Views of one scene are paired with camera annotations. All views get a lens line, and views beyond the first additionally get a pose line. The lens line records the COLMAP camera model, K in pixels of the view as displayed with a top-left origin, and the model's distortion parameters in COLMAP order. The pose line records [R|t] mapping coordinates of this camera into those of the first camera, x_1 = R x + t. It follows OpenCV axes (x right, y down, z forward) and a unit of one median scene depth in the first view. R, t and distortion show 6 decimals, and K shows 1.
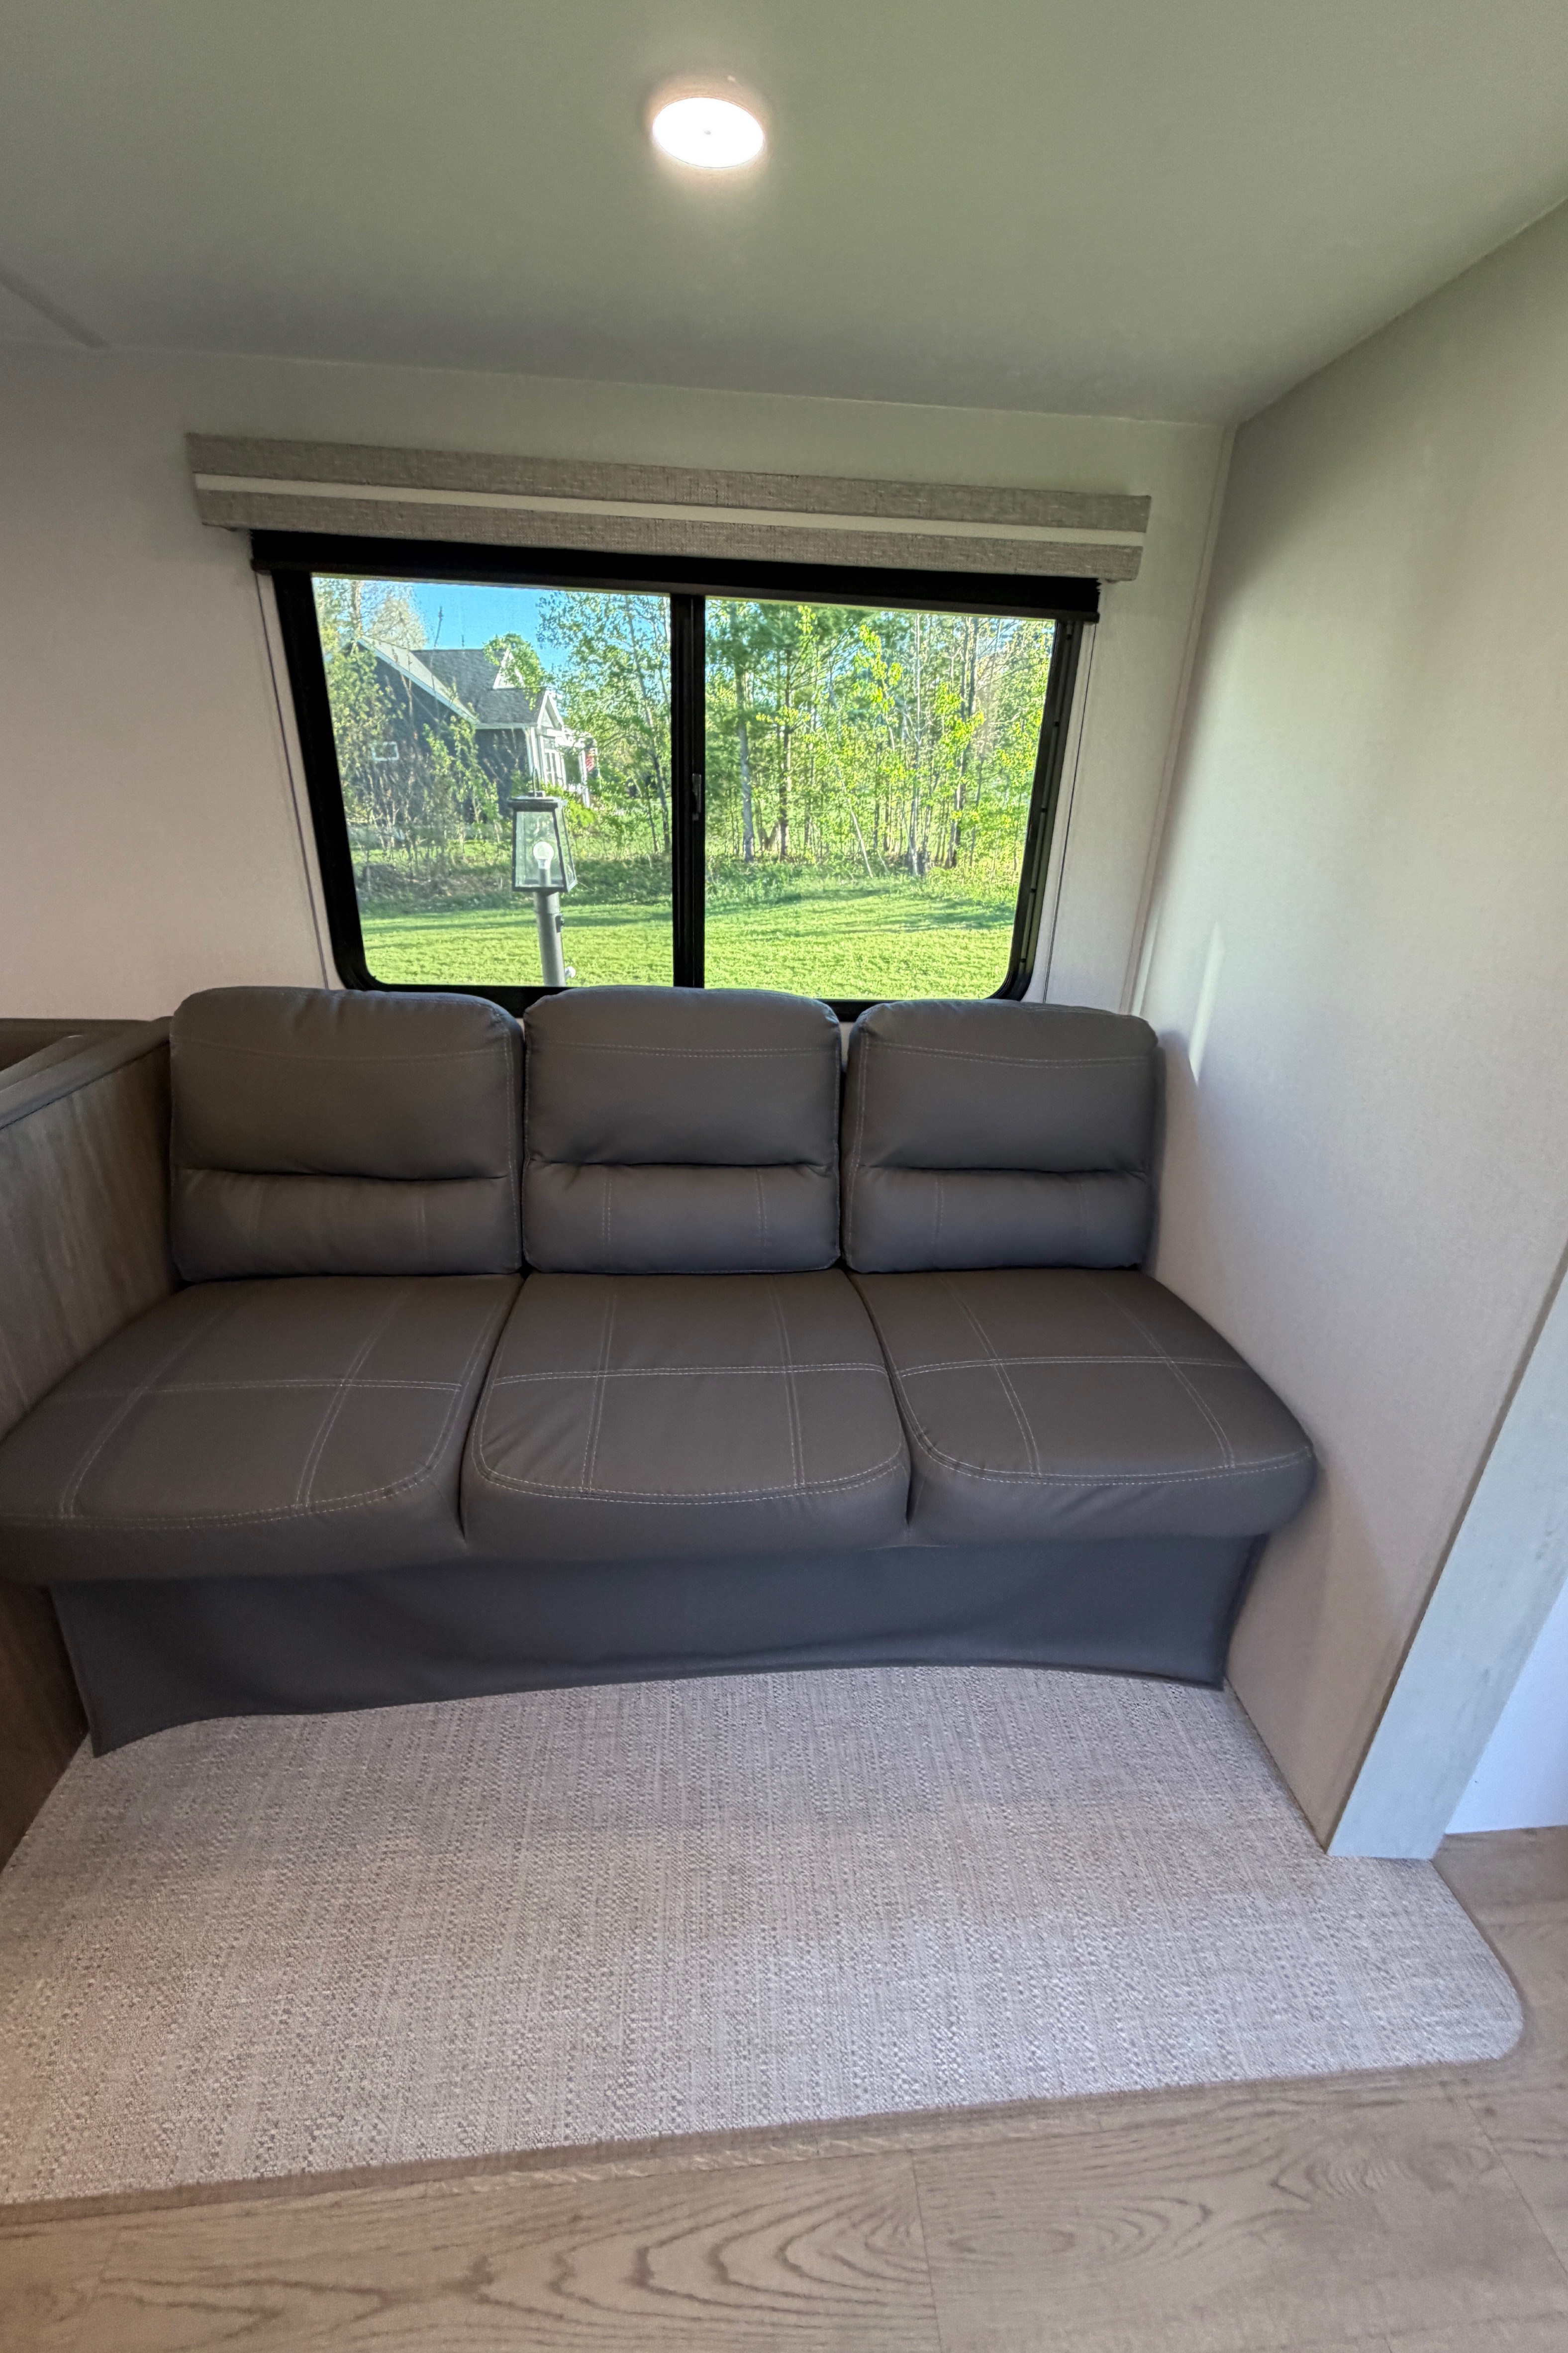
lens RADIAL K [[939.6, 0, 781.8], [0, 939.6, 1166.8], [0, 0, 1]] dist [-0.000254, 0.000175]
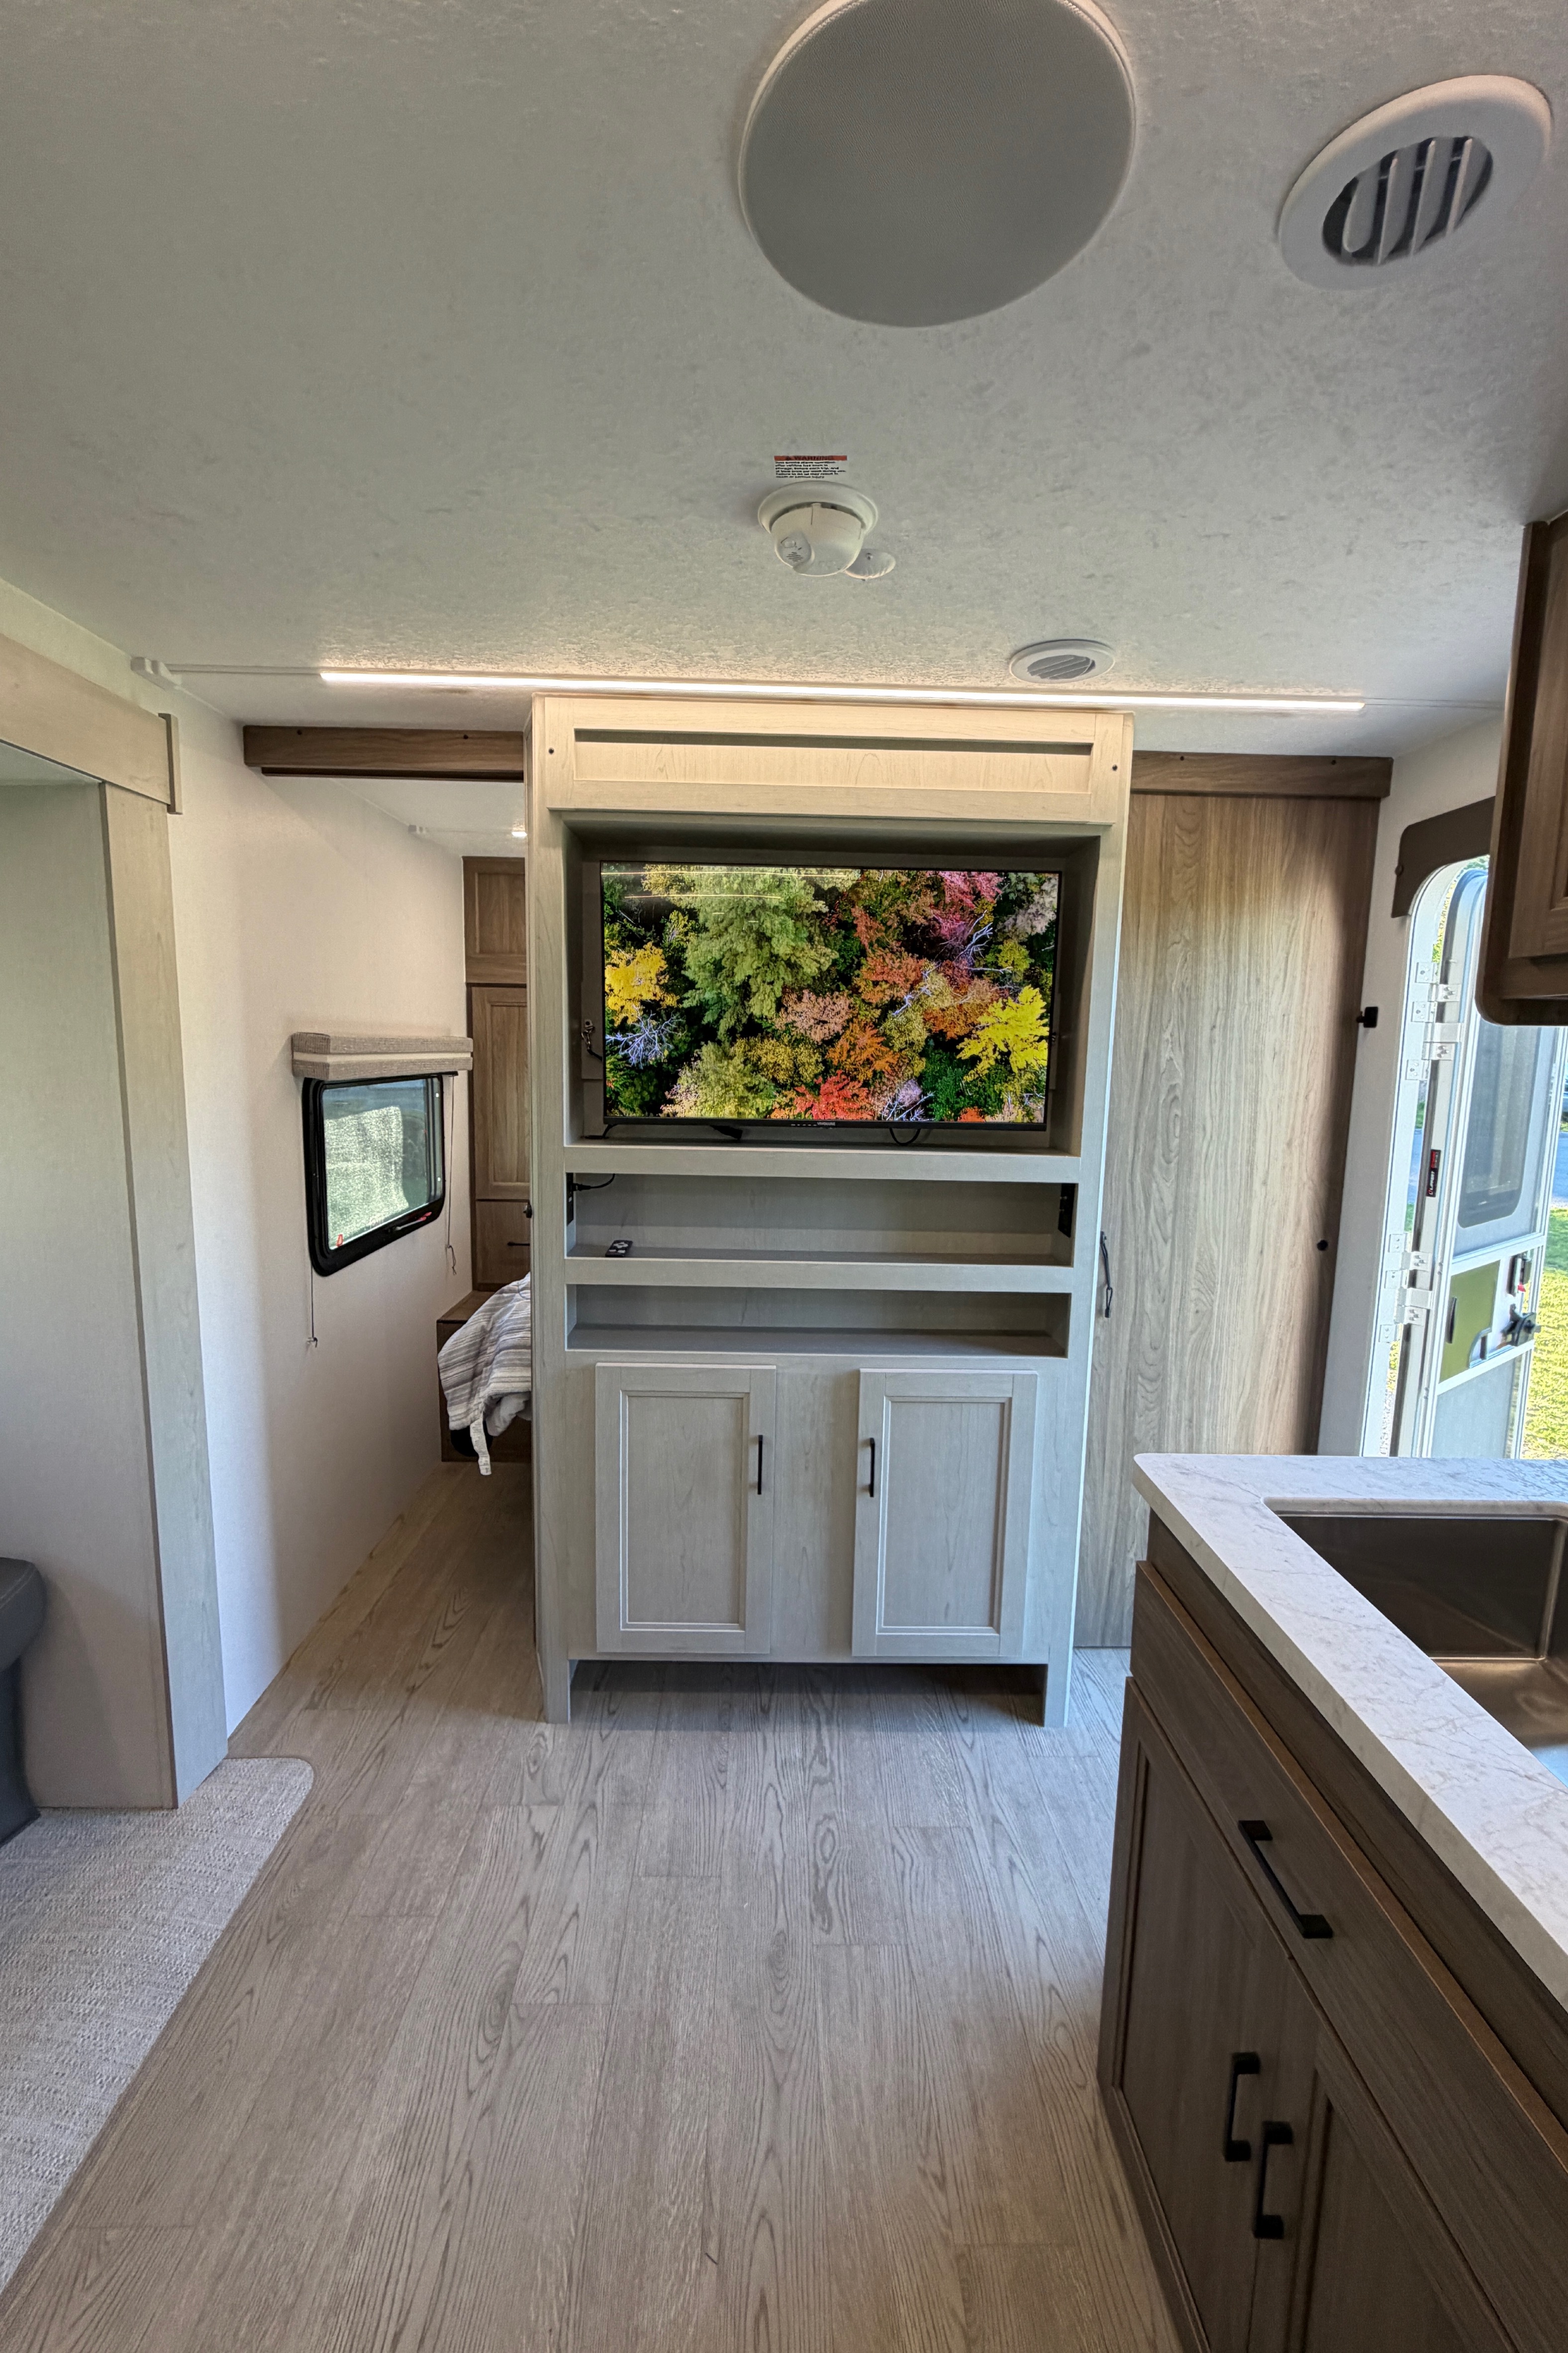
lens RADIAL K [[952.0, 0, 774.9], [0, 952.0, 1168.3], [0, 0, 1]] dist [0.007014, 0.000314]
pose [[0.076060, -0.167869, 0.982871, -0.578913], [0.378267, 0.916898, 0.127329, 0.007718], [-0.922566, 0.362103, 0.133238, -0.349557]]
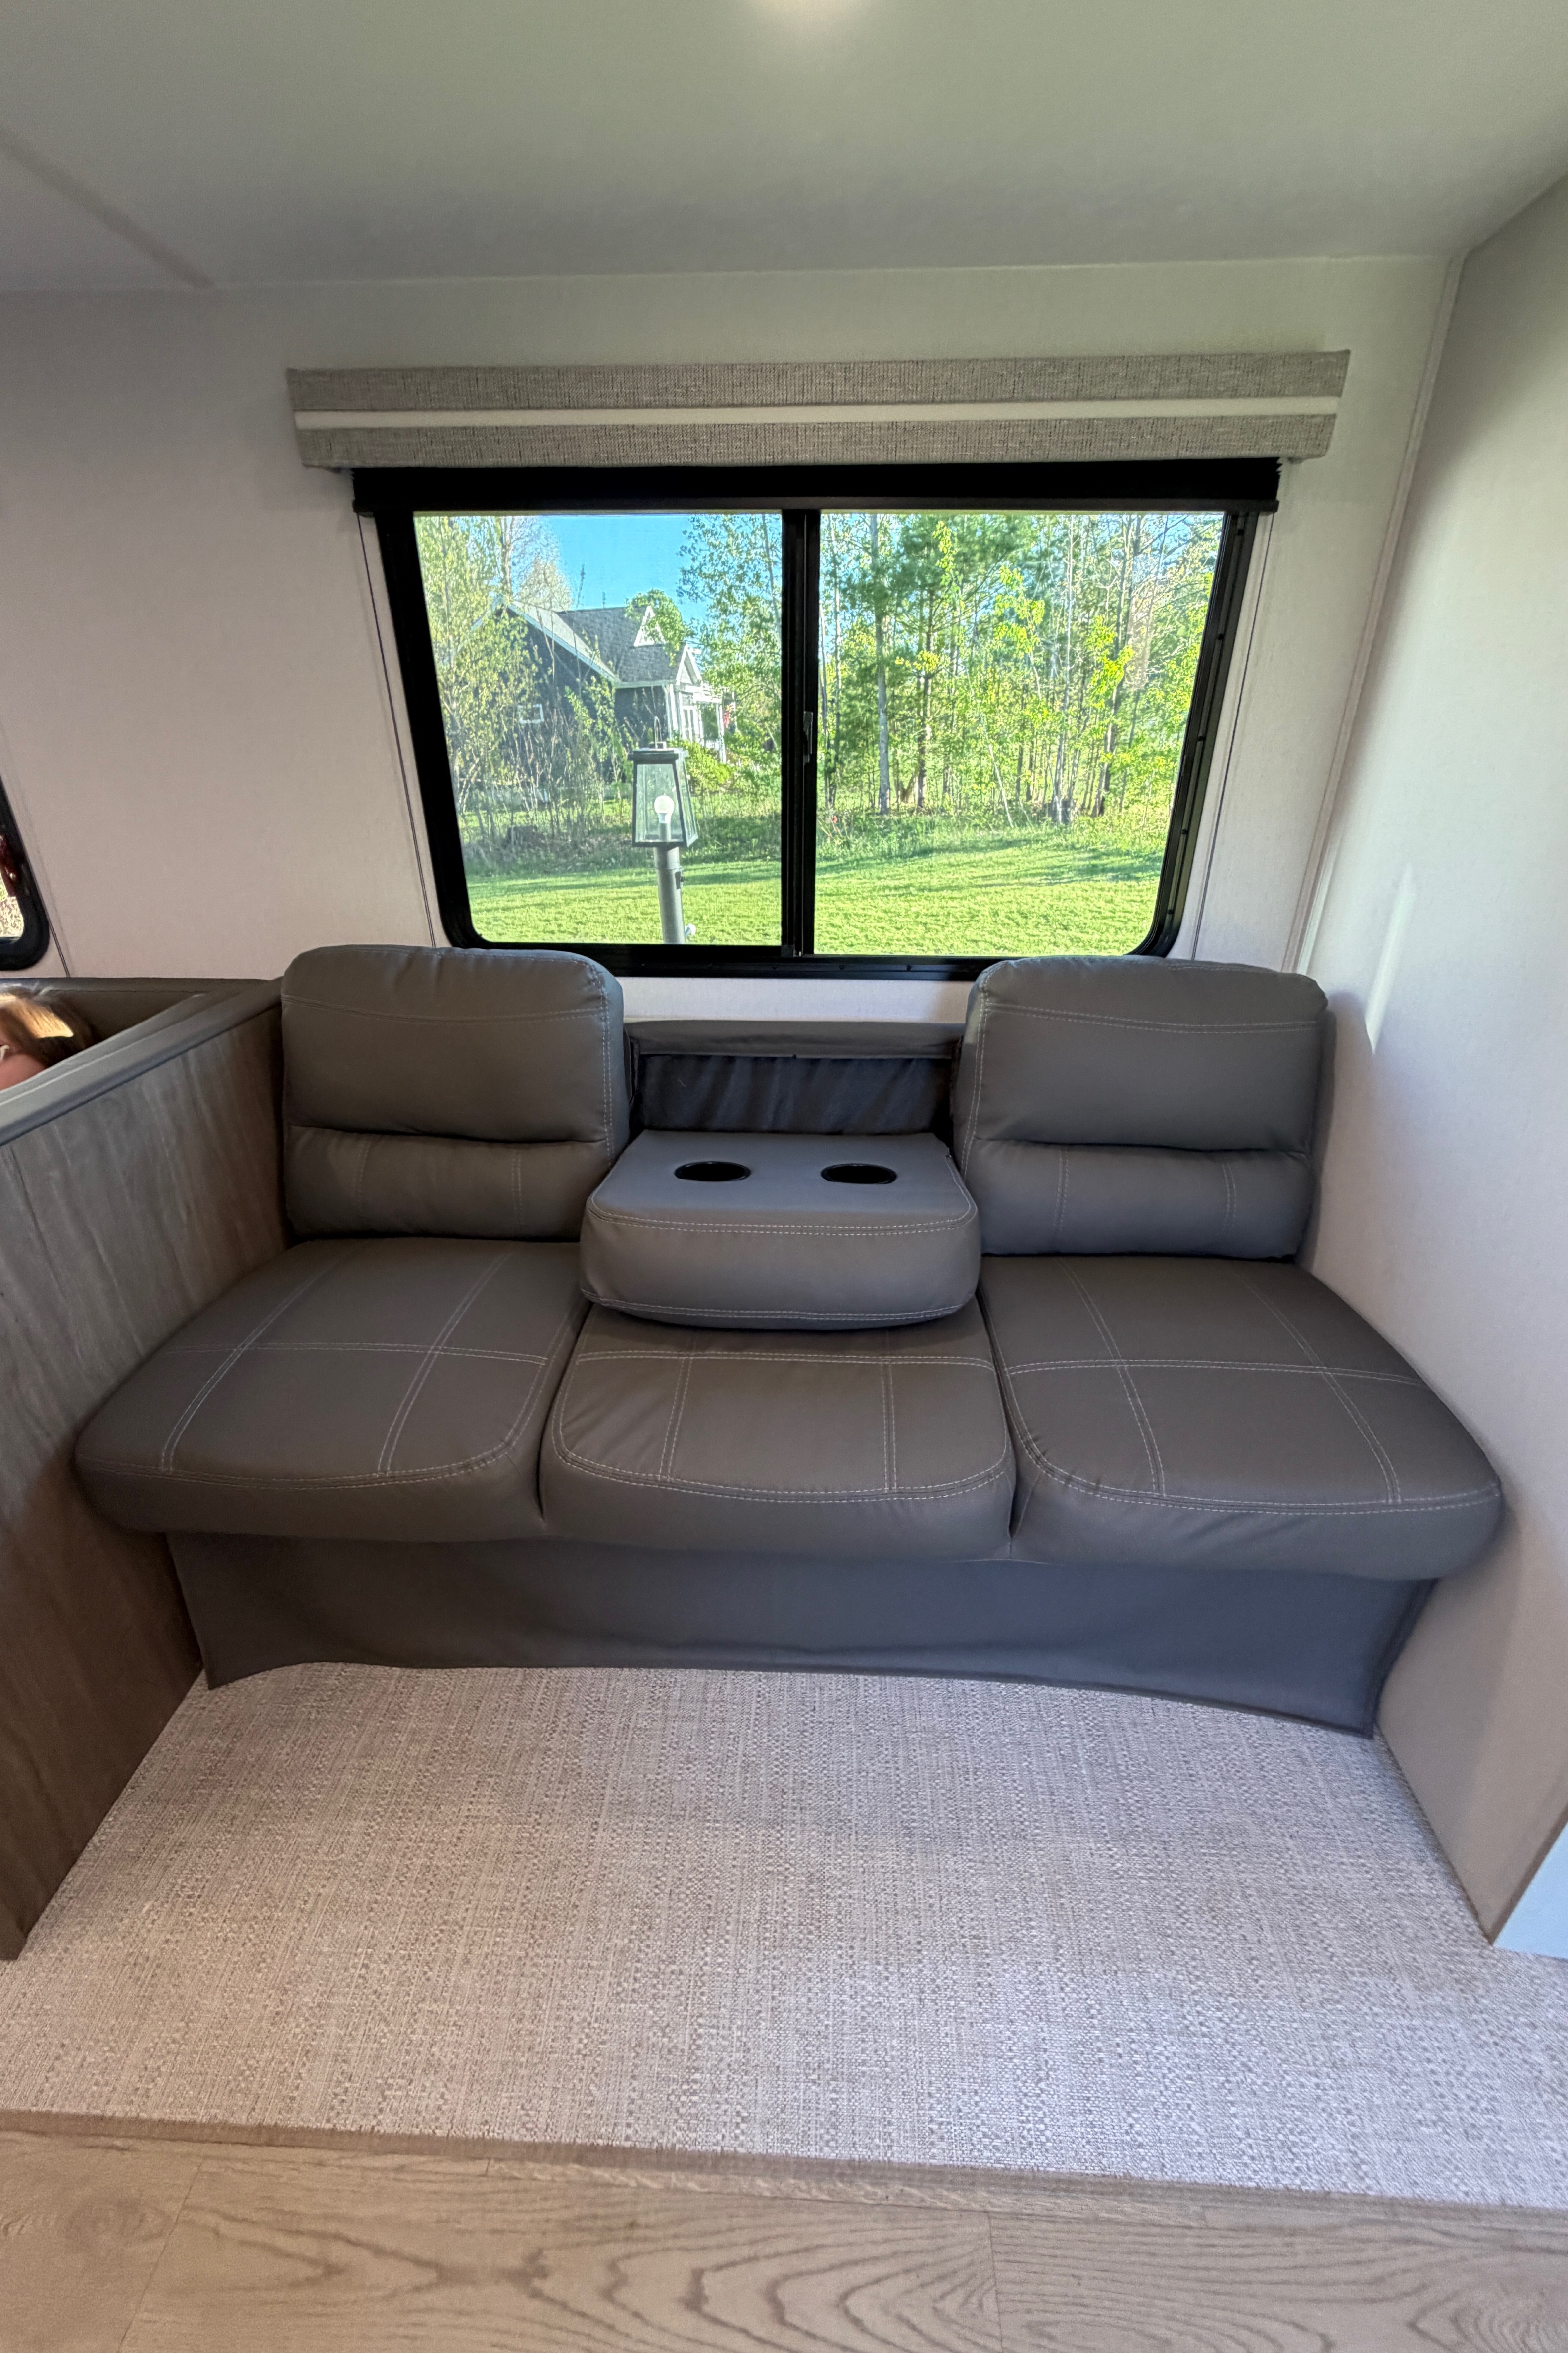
lens RADIAL K [[939.6, 0, 781.8], [0, 939.6, 1166.8], [0, 0, 1]] dist [-0.000254, 0.000175]
pose [[0.990433, 0.026690, -0.135391, 0.025658], [-0.020801, 0.998783, 0.044722, -0.013204], [0.136419, -0.041478, 0.989782, 0.076330]]
